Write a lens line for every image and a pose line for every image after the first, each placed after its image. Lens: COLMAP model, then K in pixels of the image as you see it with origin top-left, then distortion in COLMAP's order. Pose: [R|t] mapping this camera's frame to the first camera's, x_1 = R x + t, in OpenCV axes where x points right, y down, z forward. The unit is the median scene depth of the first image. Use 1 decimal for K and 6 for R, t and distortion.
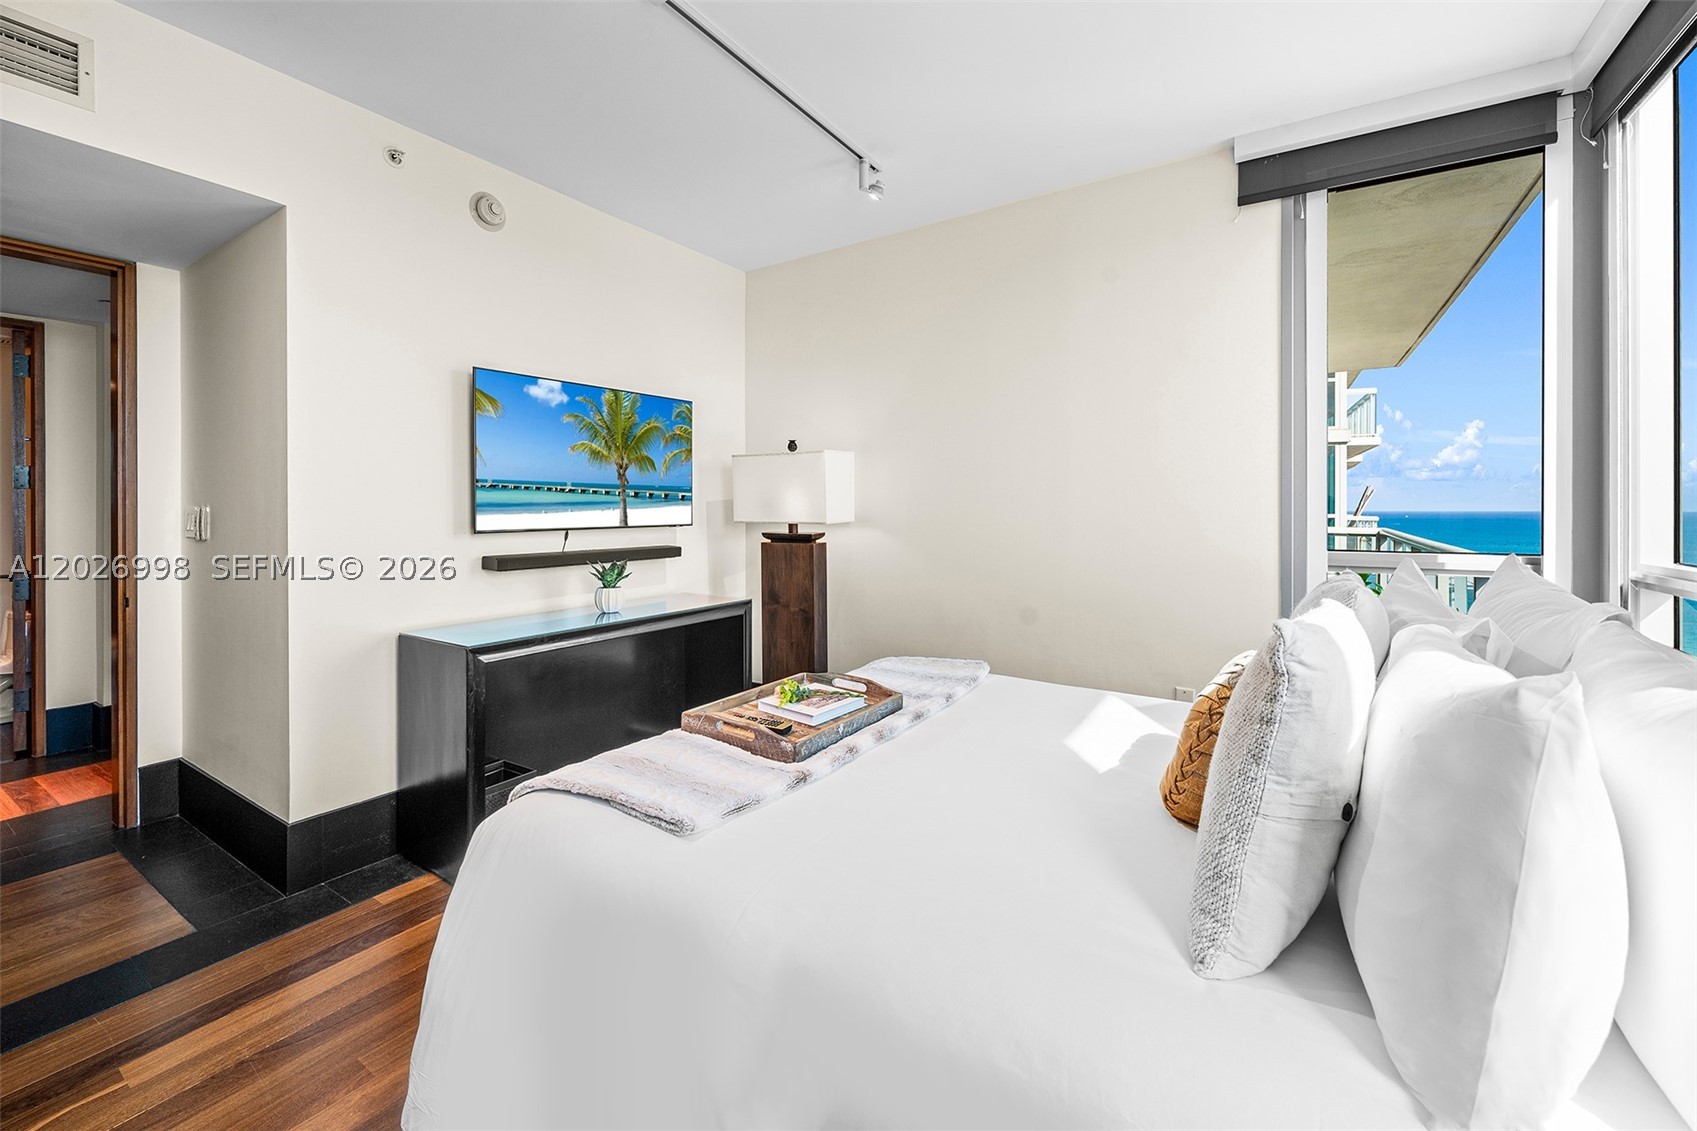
lens RADIAL K [[686.5, 0, 857.7], [0, 686.5, 506.5], [0, 0, 1]] dist [-0.000013, -0.000042]
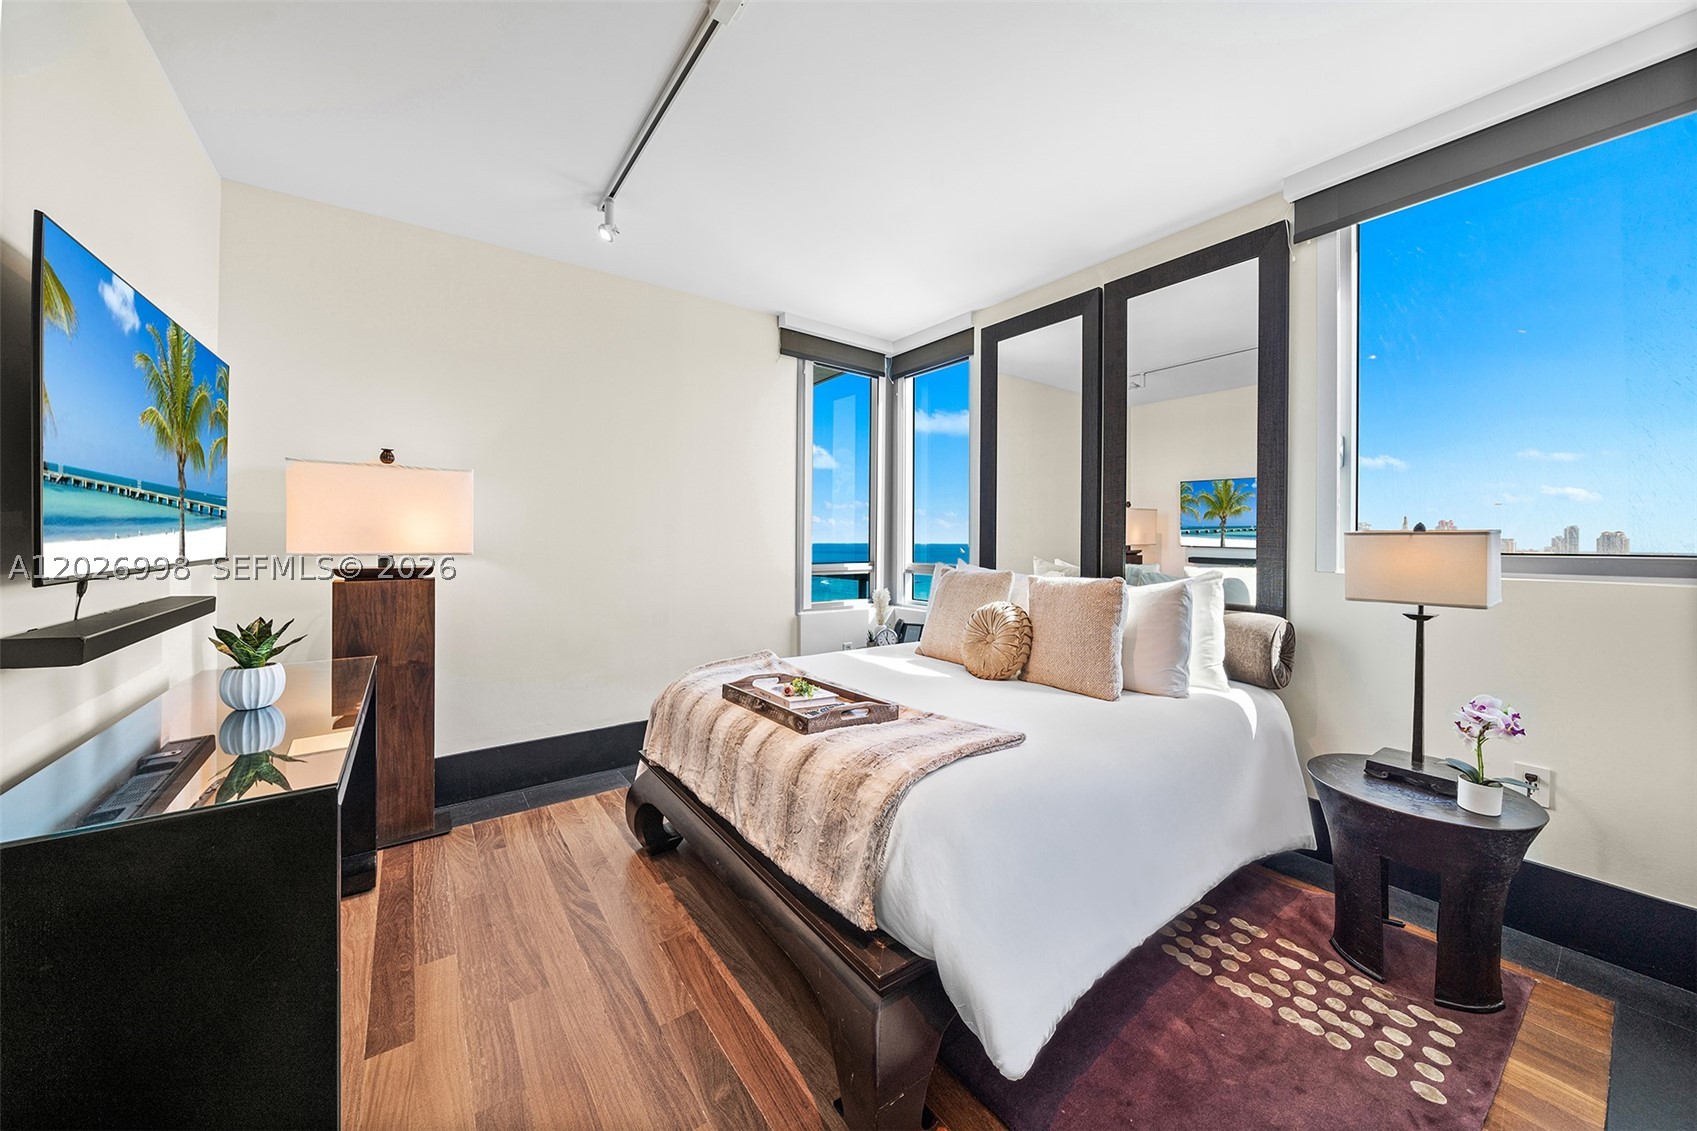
lens RADIAL K [[595.0, 0, 839.3], [0, 595.0, 538.1], [0, 0, 1]] dist [-0.000704, 0.000268]
pose [[0.382068, 0.015109, 0.924011, -0.609654], [-0.011323, 0.999868, -0.011667, 0.008577], [-0.924065, -0.006005, 0.382189, 0.305622]]
